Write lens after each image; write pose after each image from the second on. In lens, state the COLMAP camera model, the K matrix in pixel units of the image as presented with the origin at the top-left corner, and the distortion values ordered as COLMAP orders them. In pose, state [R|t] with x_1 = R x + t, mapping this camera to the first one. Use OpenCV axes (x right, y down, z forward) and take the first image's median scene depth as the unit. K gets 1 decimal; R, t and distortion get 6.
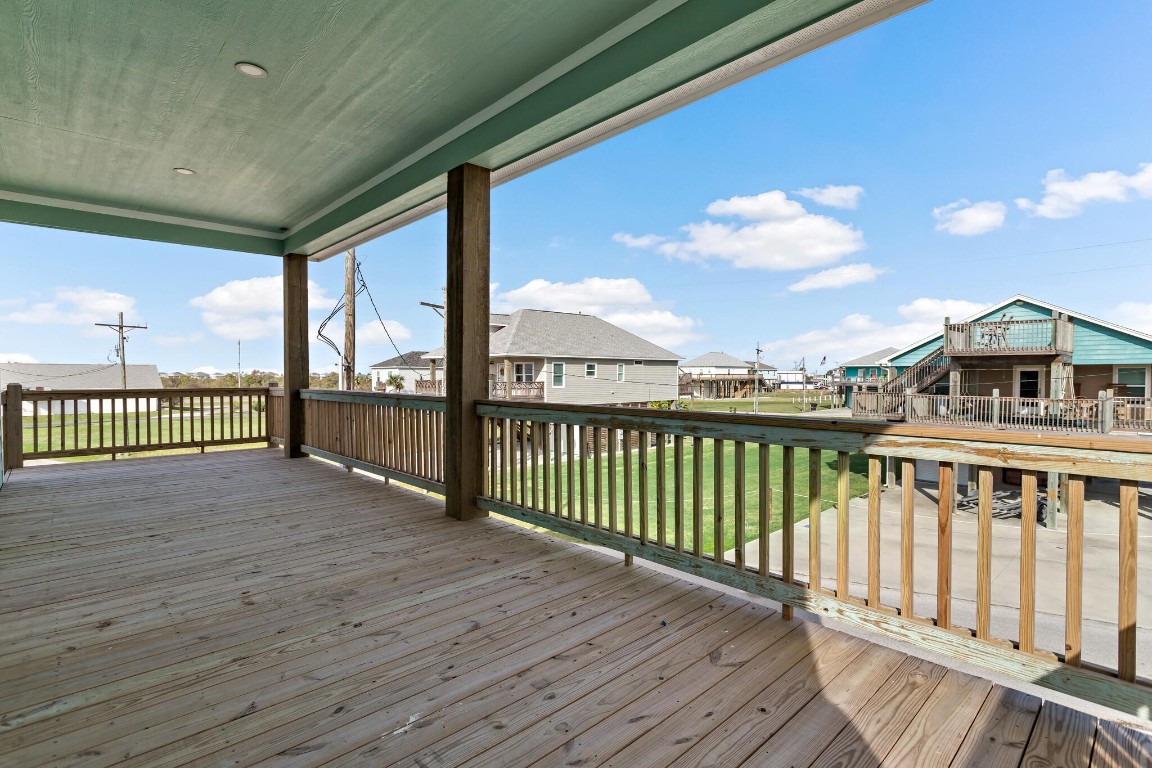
lens RADIAL K [[554.6, 0, 568.5], [0, 554.6, 378.3], [0, 0, 1]] dist [0.000662, 0.000619]
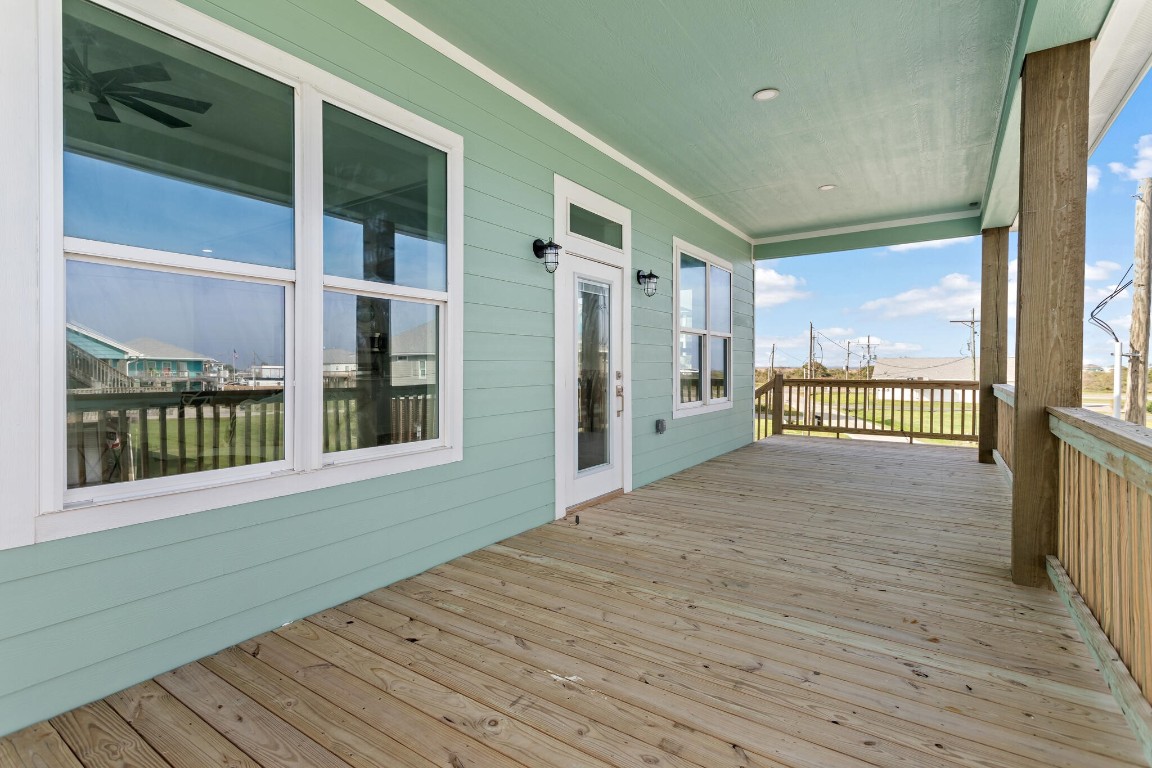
lens RADIAL K [[542.6, 0, 580.4], [0, 542.6, 369.4], [0, 0, 1]] dist [-0.001745, 0.000383]
pose [[0.230451, 0.006709, -0.973061, 0.449762], [-0.009054, 0.999948, 0.004750, -0.005151], [0.973042, 0.007715, 0.230500, 0.441381]]
